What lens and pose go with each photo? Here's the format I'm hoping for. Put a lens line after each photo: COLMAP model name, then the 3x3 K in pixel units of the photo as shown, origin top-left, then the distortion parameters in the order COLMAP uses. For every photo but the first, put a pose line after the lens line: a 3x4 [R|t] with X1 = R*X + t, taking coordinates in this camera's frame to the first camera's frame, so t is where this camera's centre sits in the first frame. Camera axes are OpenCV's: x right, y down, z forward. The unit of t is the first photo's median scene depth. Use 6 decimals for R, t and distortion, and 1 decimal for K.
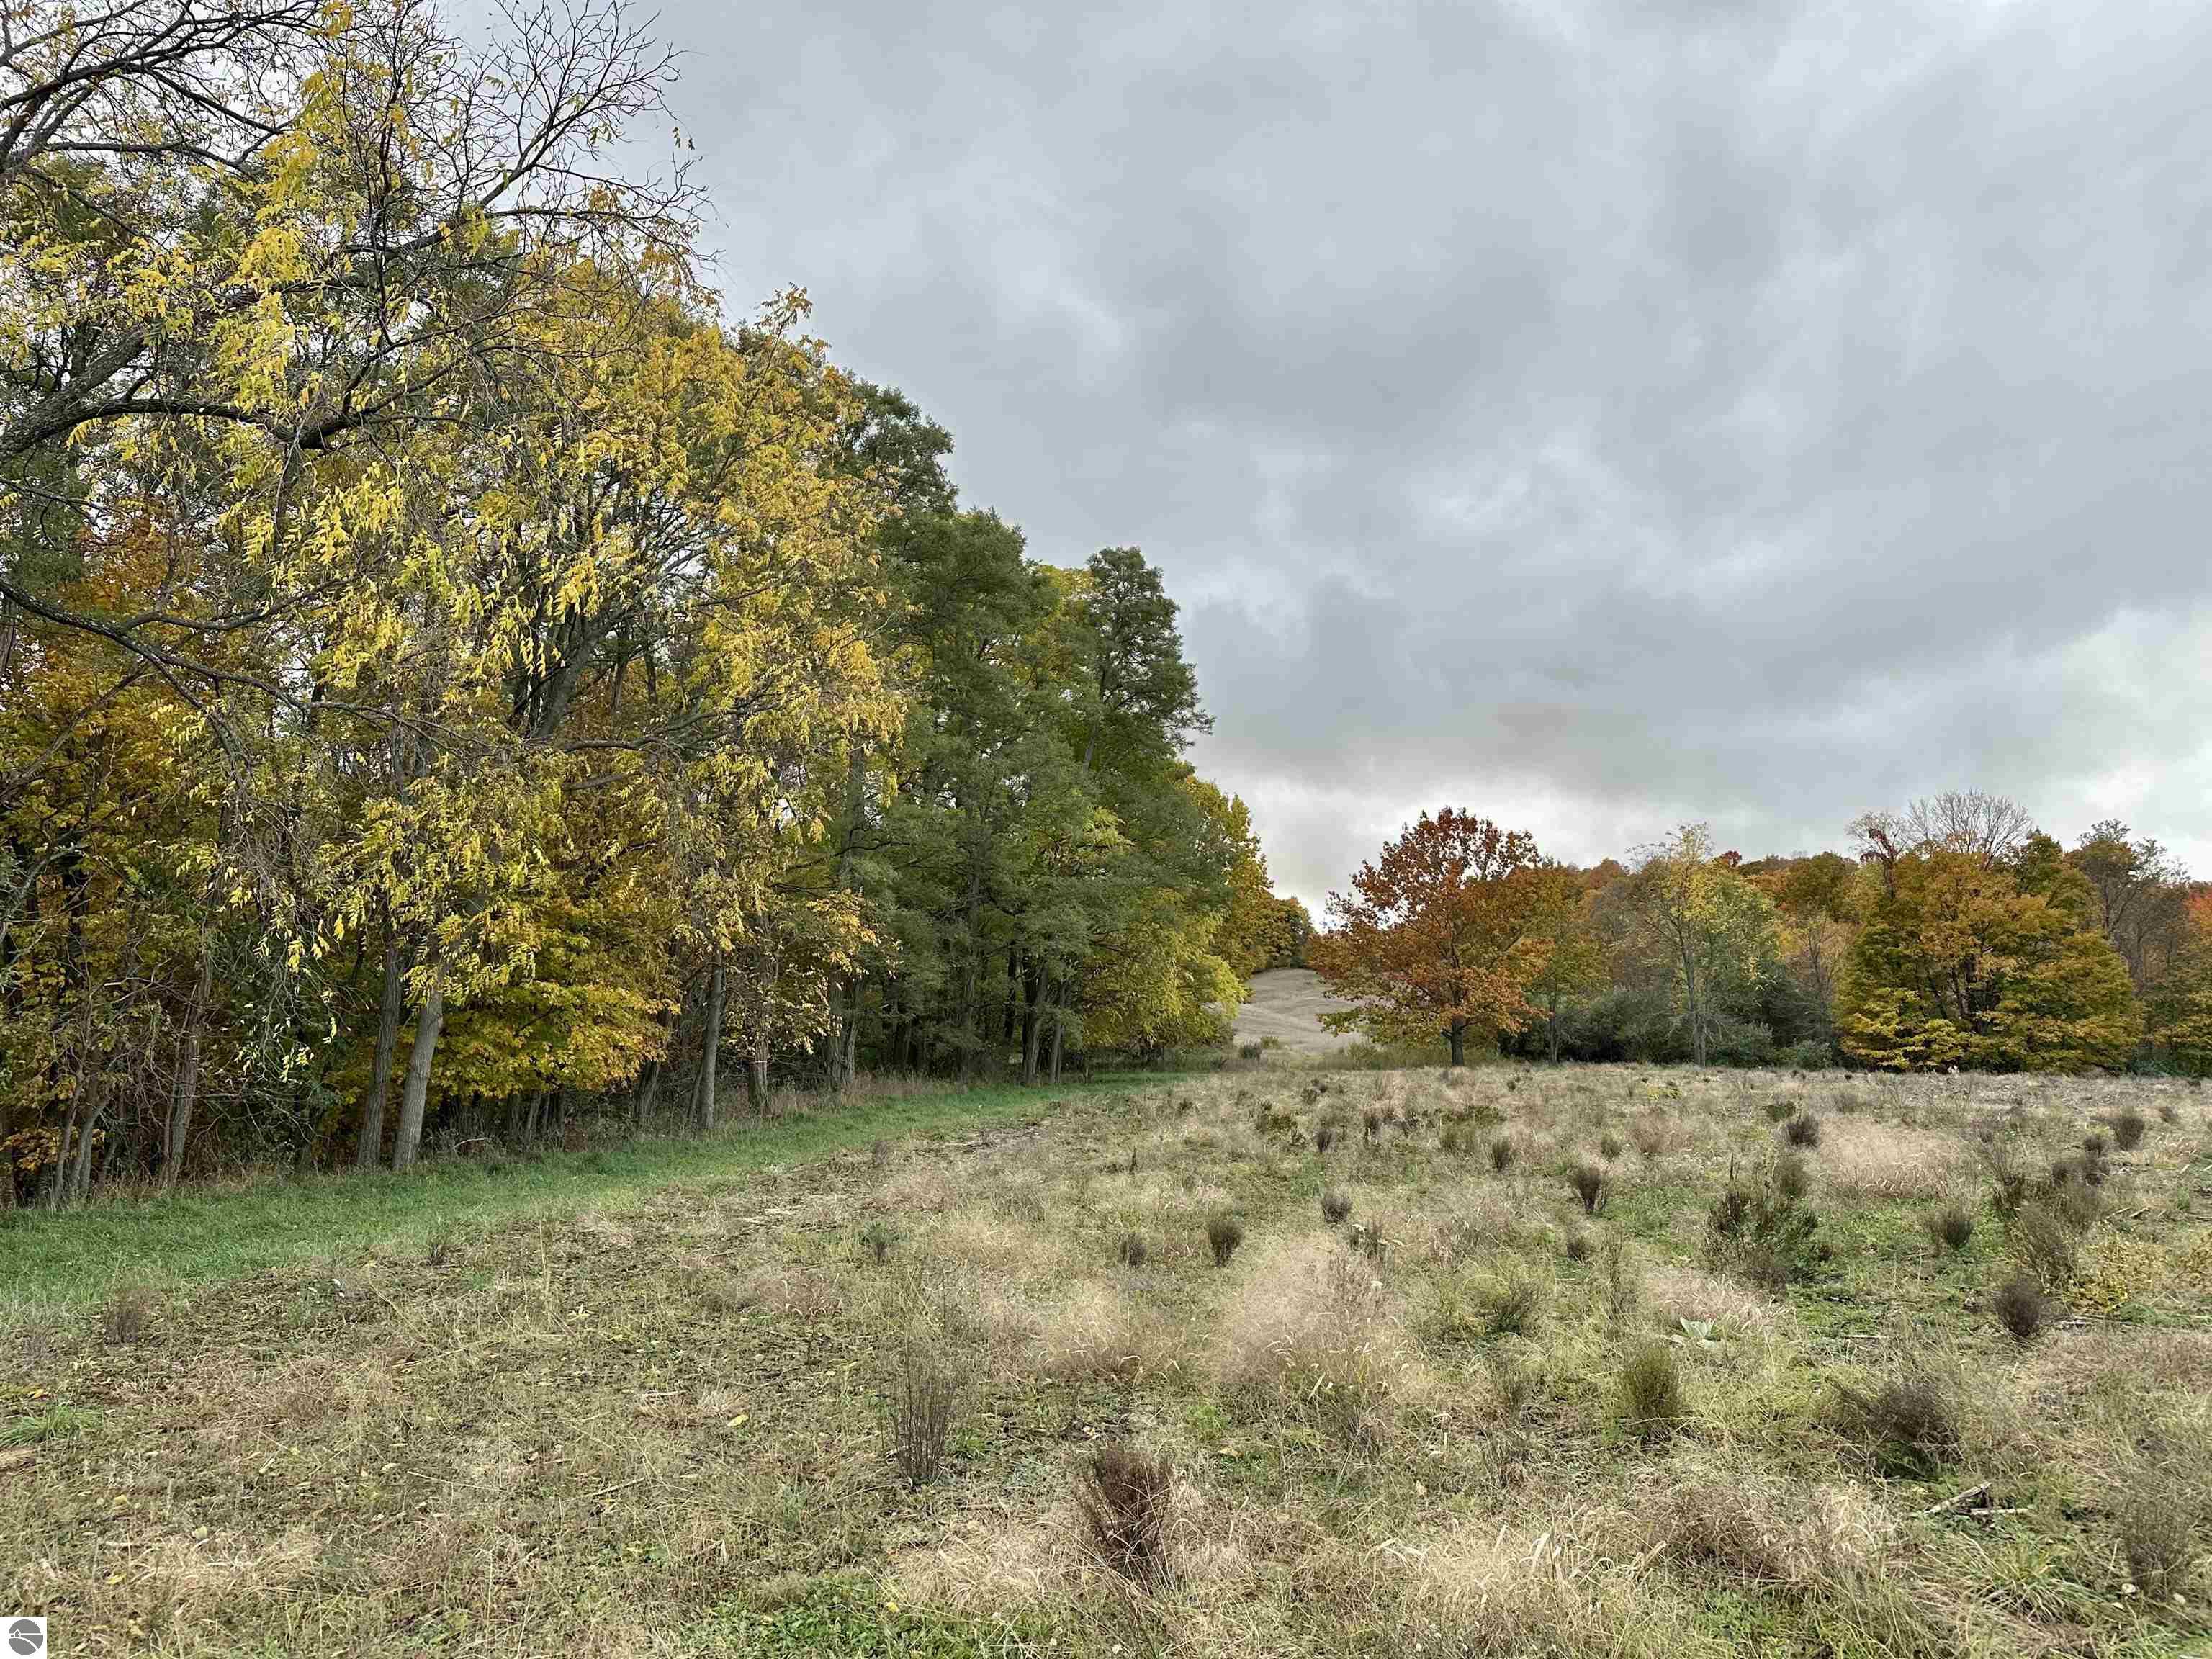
lens RADIAL K [[1548.7, 0, 1059.6], [0, 1548.7, 796.1], [0, 0, 1]] dist [-0.026743, -0.005491]
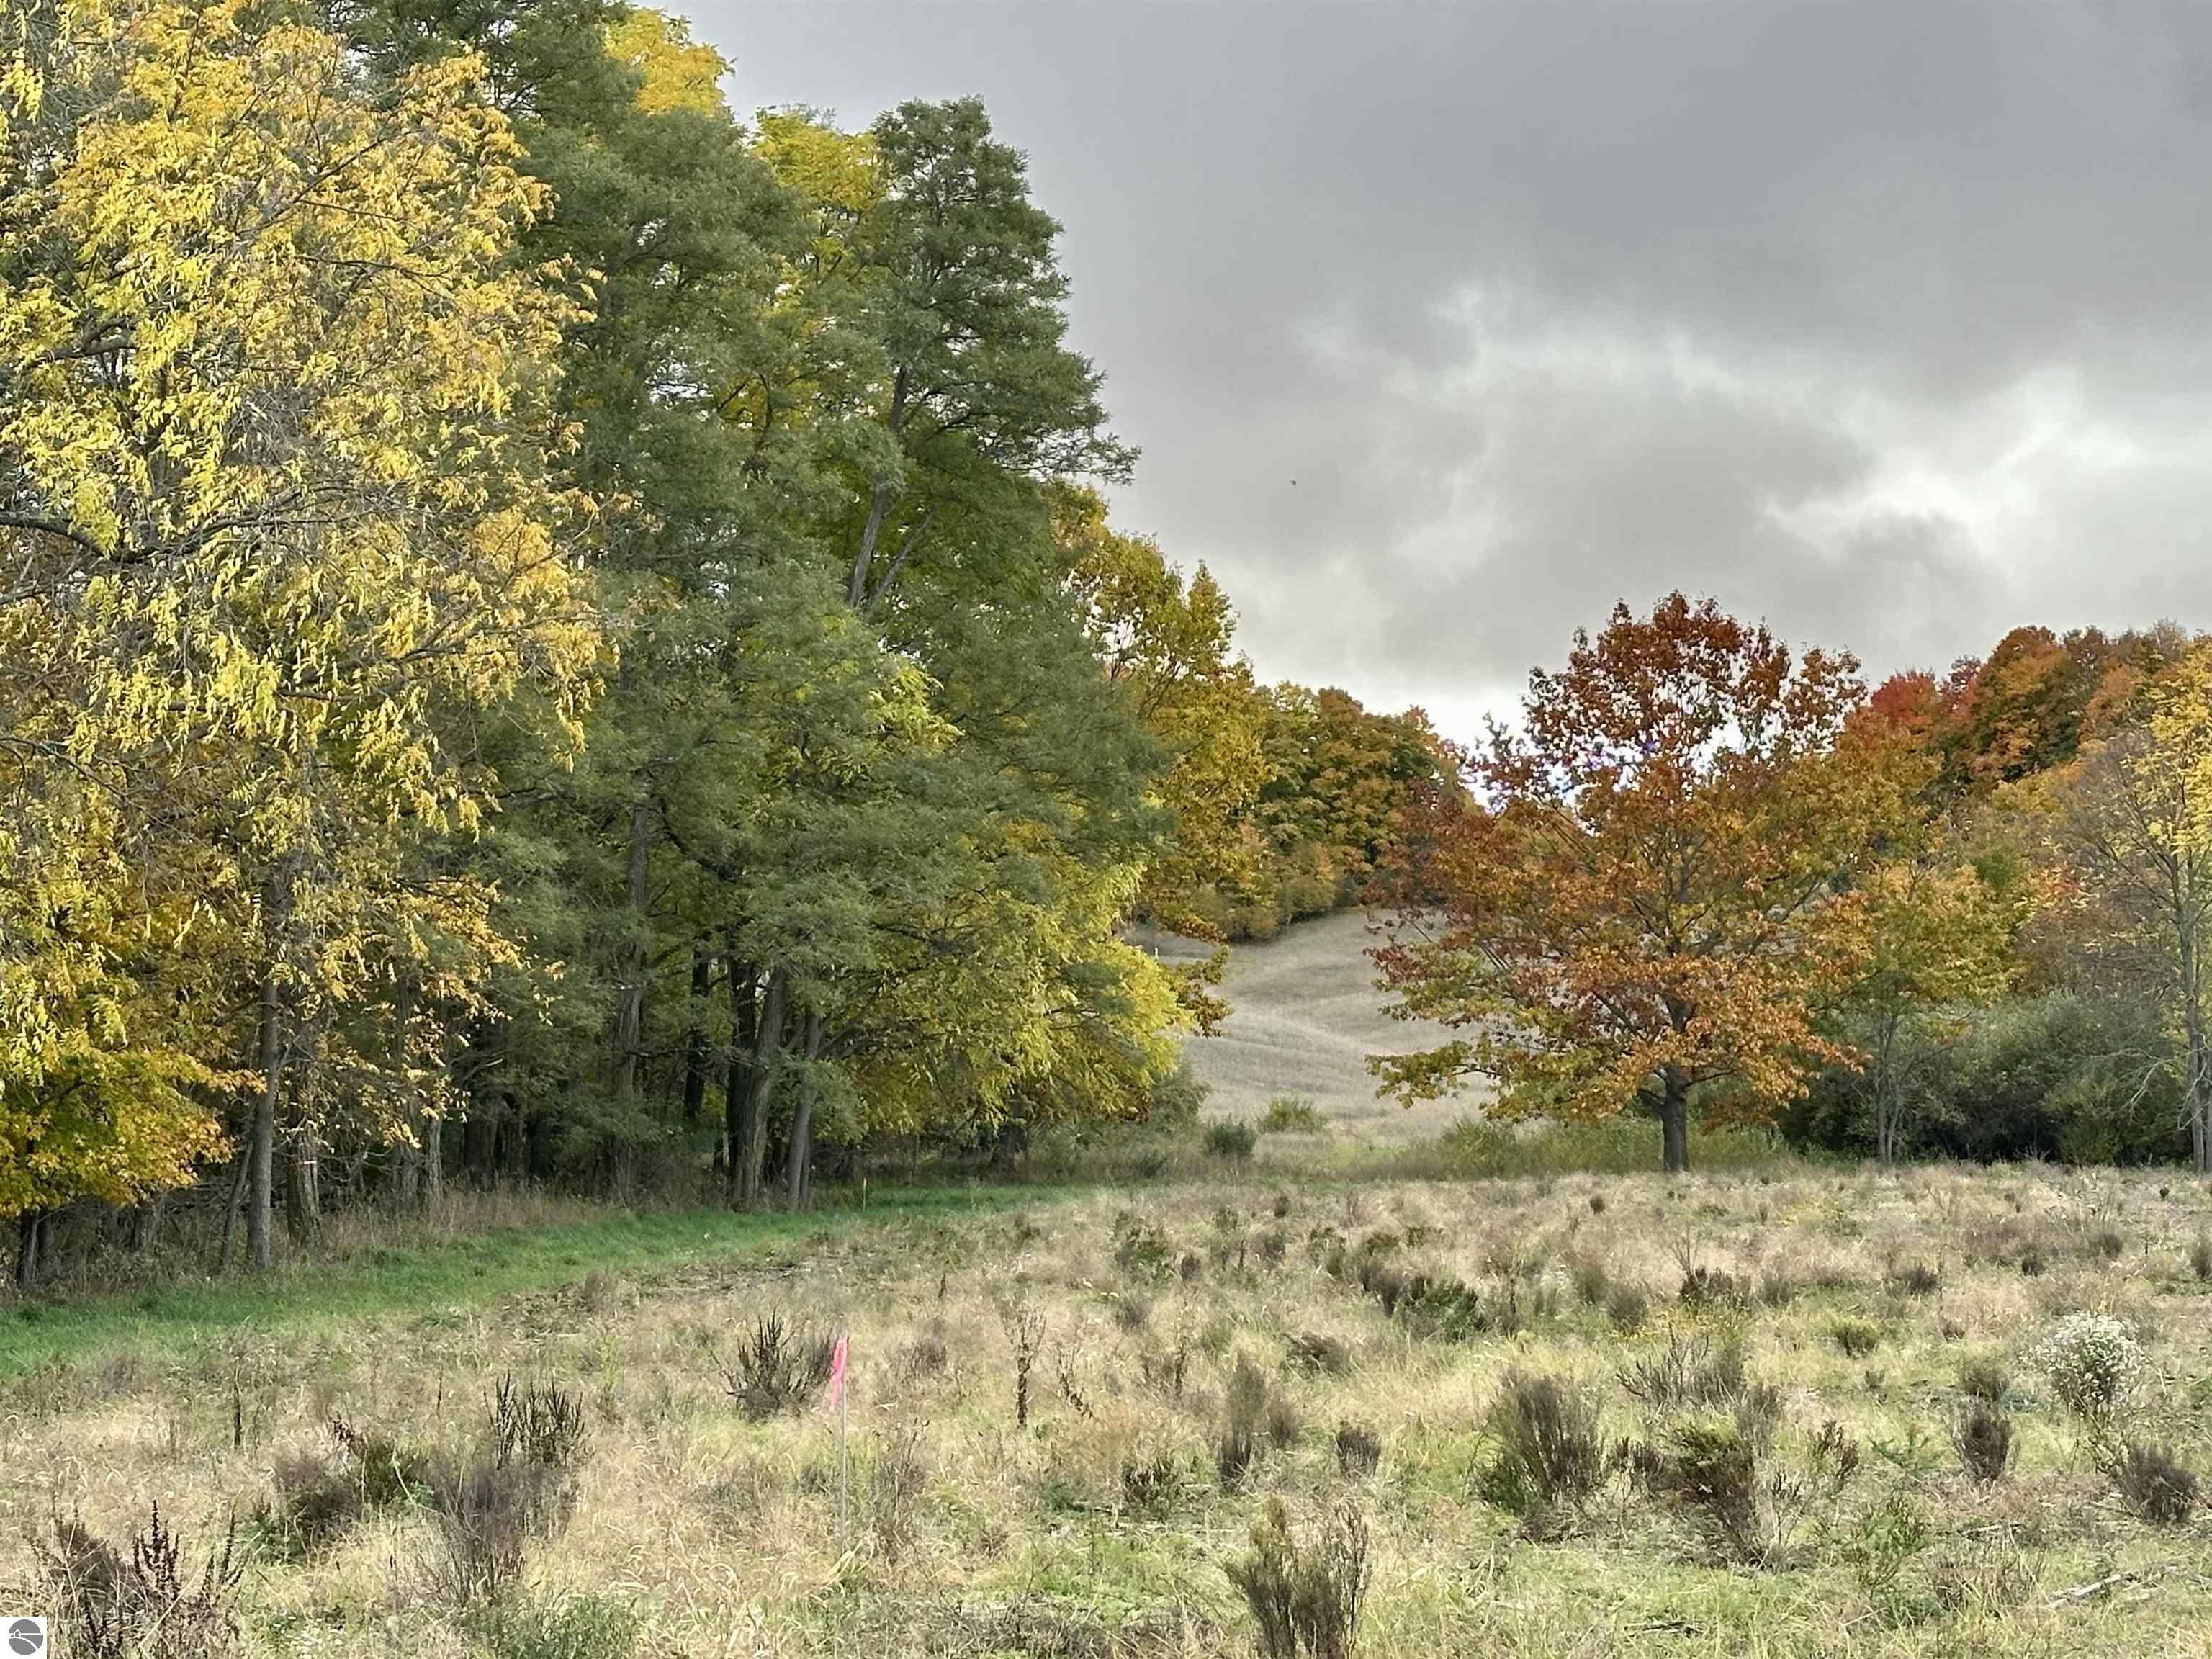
lens RADIAL K [[4577.6, 0, 1104.4], [0, 4577.6, 828.3], [0, 0, 1]] dist [-0.351709, 0.000000]
pose [[0.997105, 0.005087, 0.075865, -0.015292], [-0.012466, 0.995195, 0.097113, -0.070906], [-0.075006, -0.097777, 0.992378, -0.404385]]
